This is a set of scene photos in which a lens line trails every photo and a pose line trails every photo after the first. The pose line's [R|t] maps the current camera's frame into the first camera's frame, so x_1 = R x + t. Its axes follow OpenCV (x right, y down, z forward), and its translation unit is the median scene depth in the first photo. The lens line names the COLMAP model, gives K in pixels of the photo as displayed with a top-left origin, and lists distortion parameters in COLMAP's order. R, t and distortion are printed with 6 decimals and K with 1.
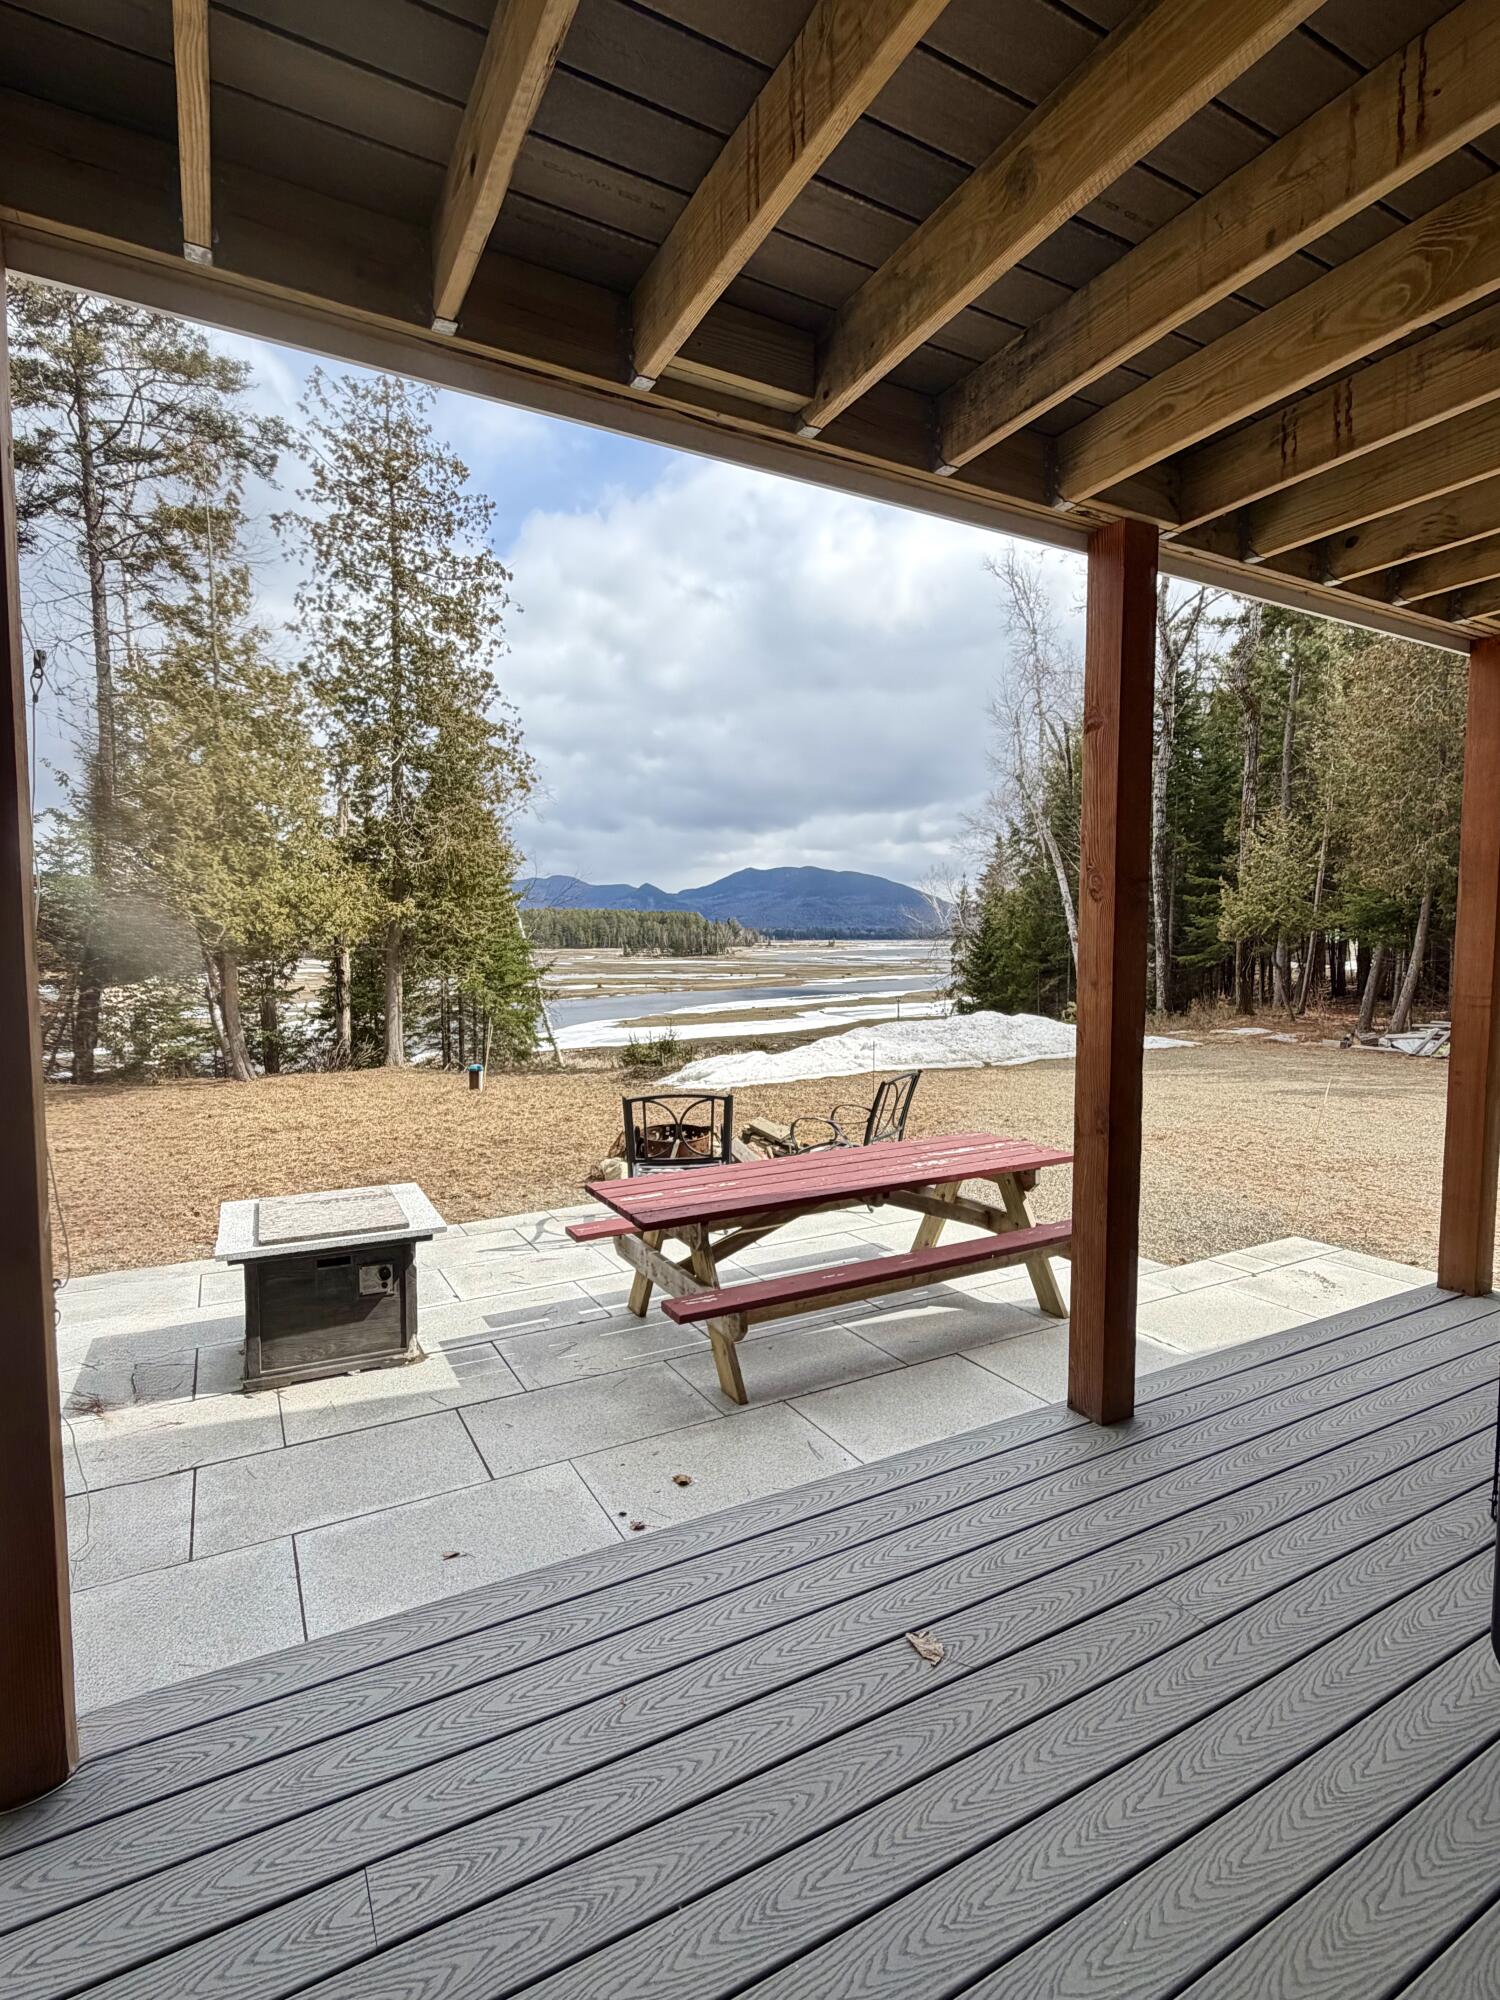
lens RADIAL K [[979.7, 0, 749.8], [0, 979.7, 1001.9], [0, 0, 1]] dist [-0.000039, 0.000008]
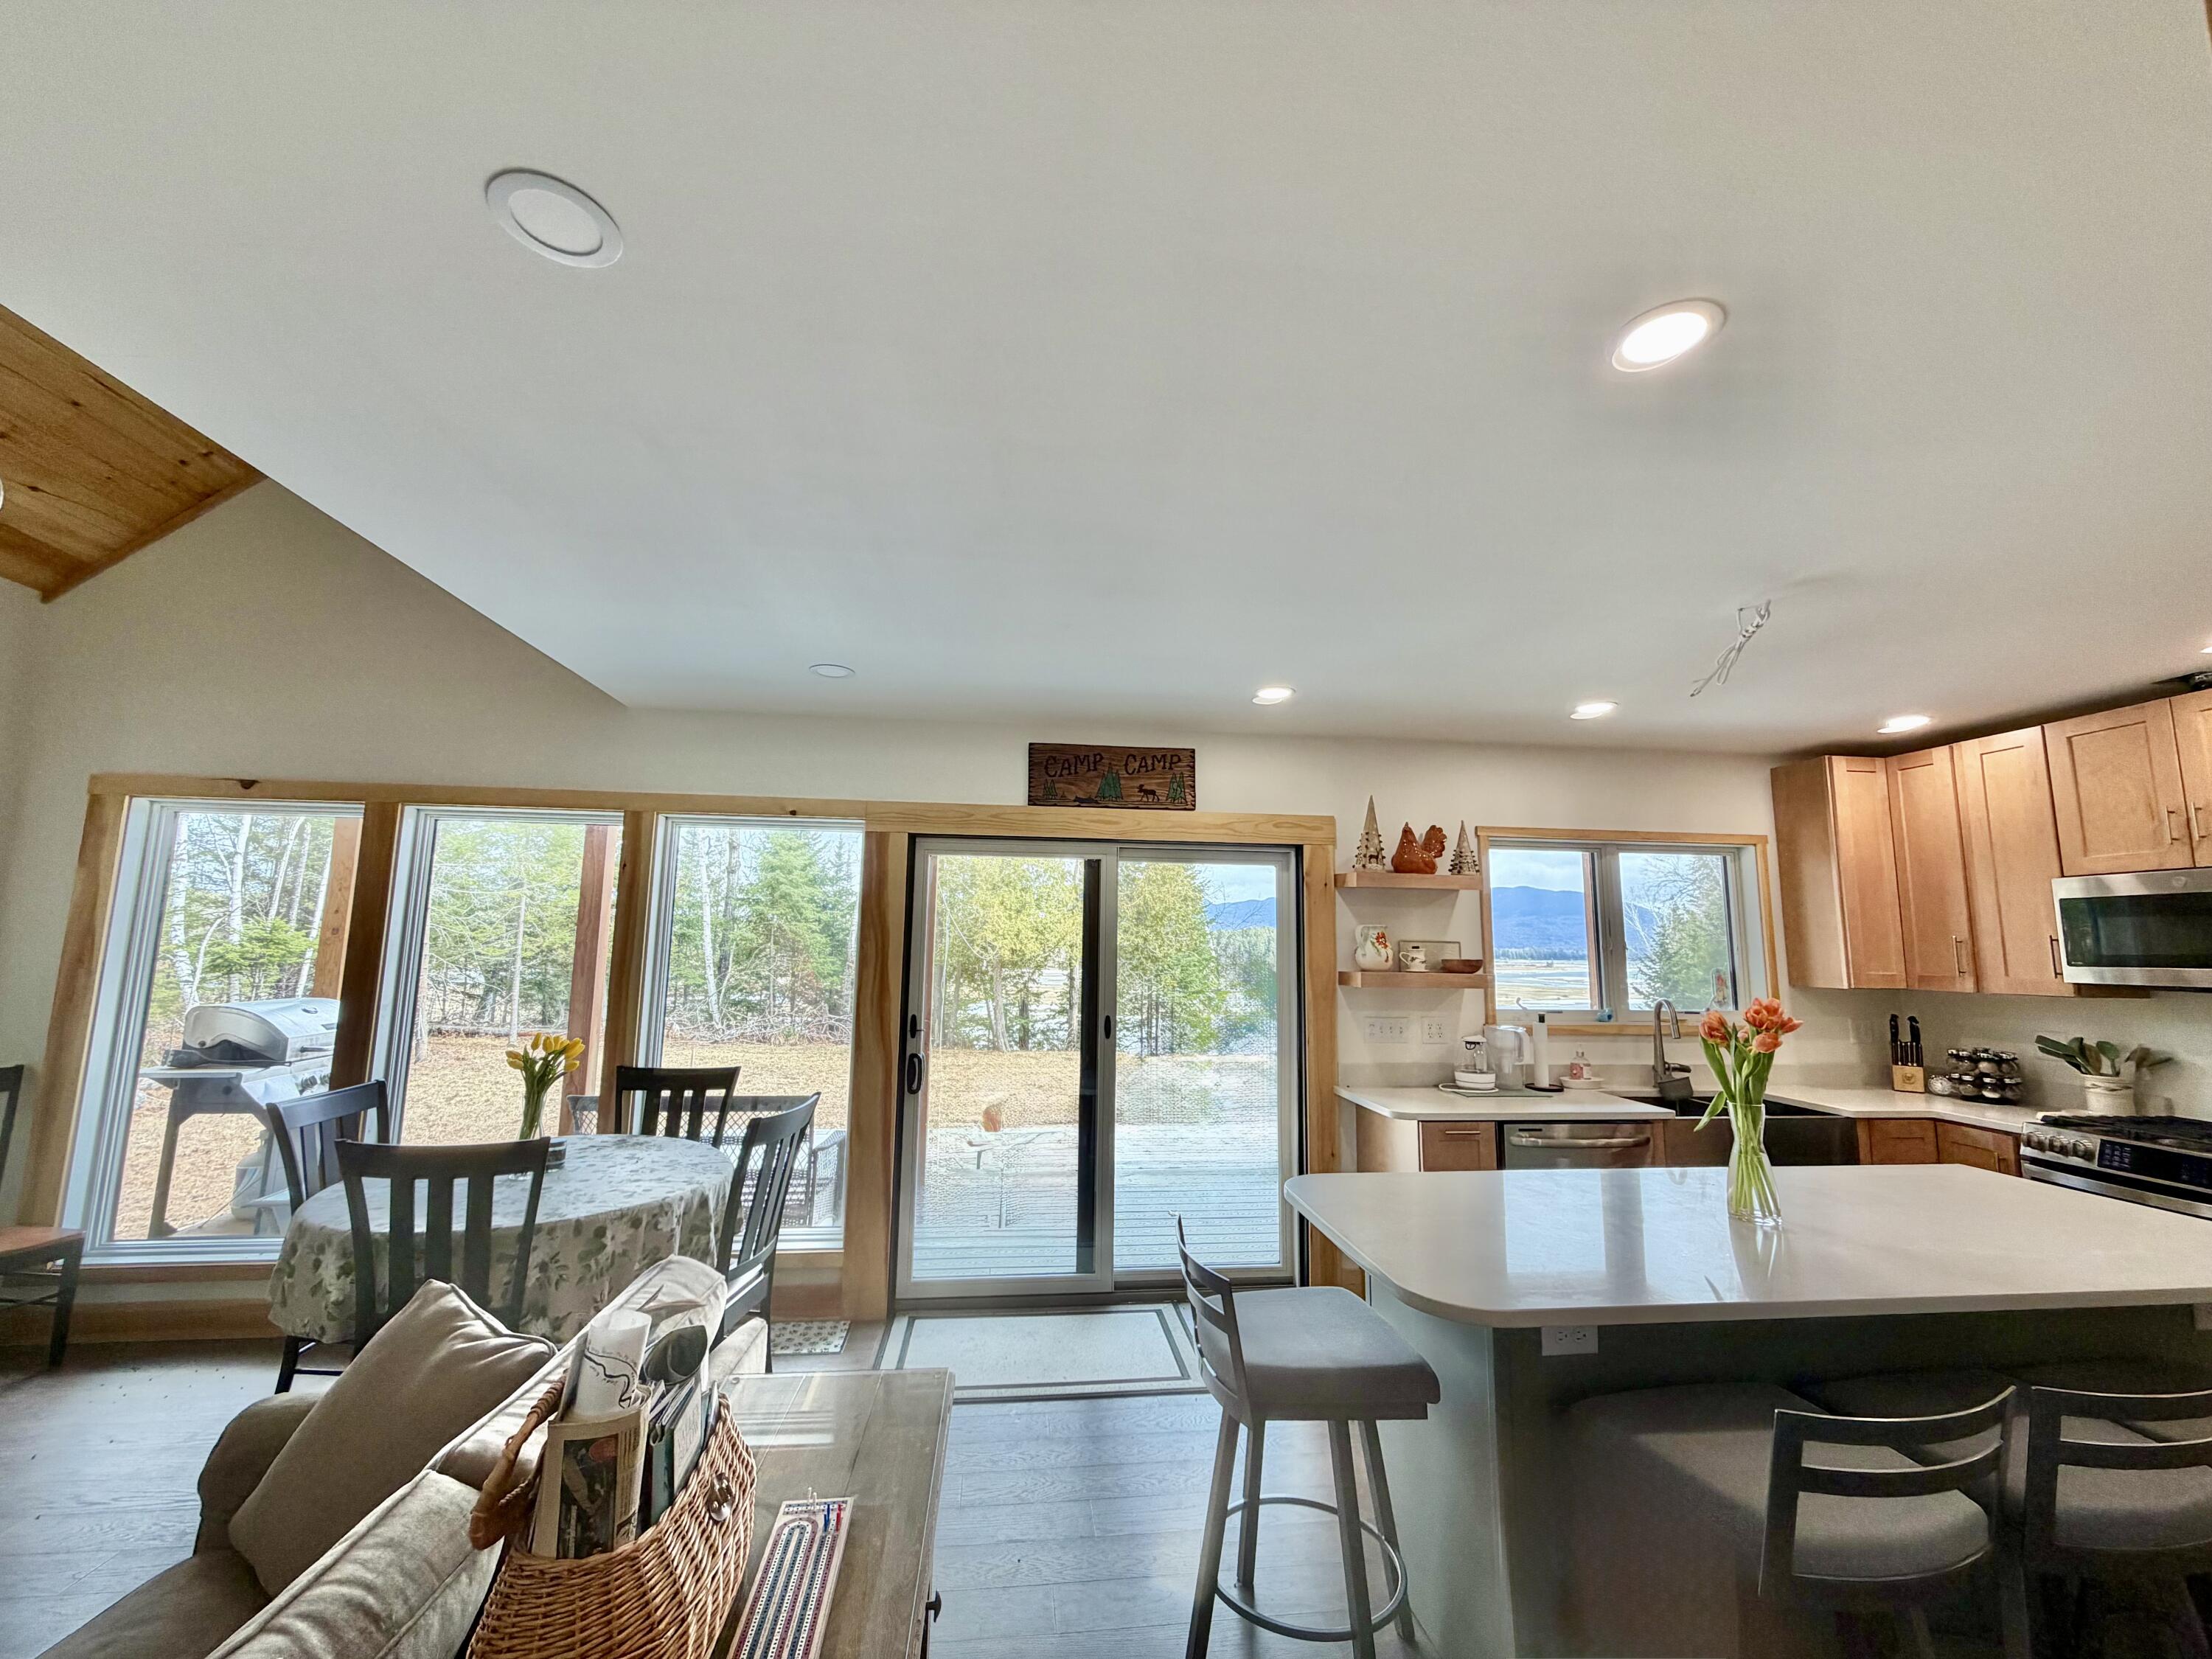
lens RADIAL K [[888.9, 0, 1100.4], [0, 888.9, 831.1], [0, 0, 1]] dist [-0.000493, -0.000005]
pose [[0.927781, -0.037069, -0.371280, 0.098550], [-0.038579, 0.980190, -0.194268, 0.008283], [0.371126, 0.194562, 0.907971, -0.175515]]
